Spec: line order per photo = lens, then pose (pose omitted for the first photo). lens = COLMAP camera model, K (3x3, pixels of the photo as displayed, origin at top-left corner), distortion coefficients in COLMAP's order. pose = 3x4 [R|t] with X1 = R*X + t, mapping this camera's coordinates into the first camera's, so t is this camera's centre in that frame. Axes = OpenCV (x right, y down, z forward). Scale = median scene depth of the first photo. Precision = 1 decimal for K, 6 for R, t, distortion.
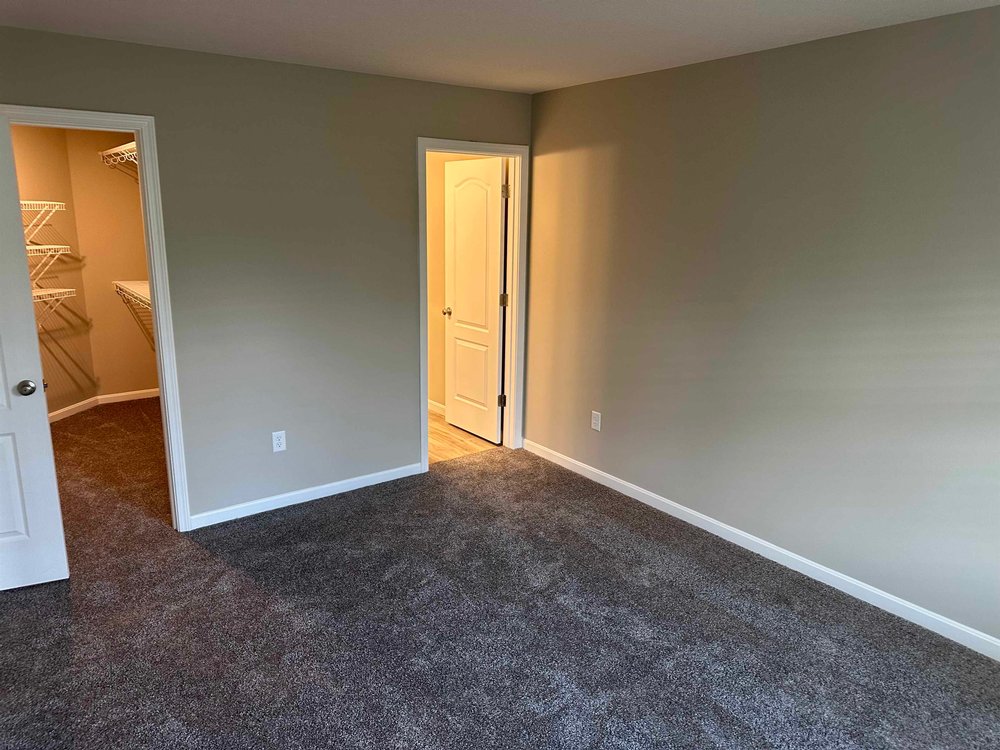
lens RADIAL K [[709.1, 0, 499.0], [0, 709.1, 374.5], [0, 0, 1]] dist [-0.004899, -0.003189]
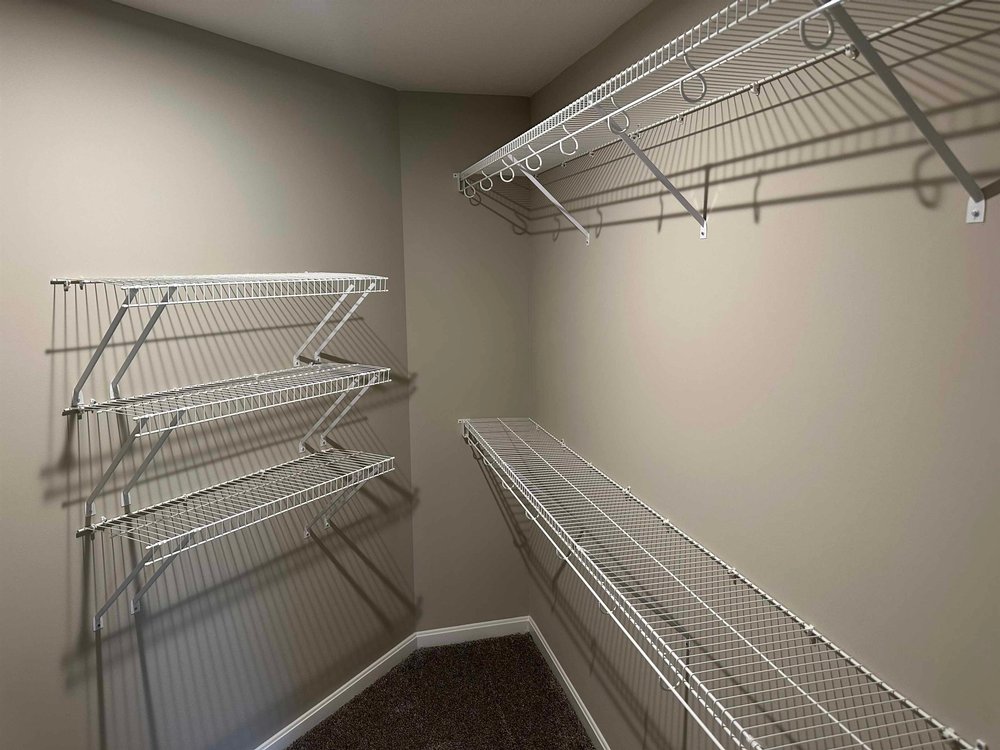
lens RADIAL K [[709.1, 0, 501.3], [0, 709.1, 374.8], [0, 0, 1]] dist [-0.004899, -0.003189]
pose [[0.920504, 0.042388, -0.388427, -0.326286], [-0.070828, 0.995731, -0.059190, -0.140529], [0.384259, 0.081996, 0.919577, 0.546220]]
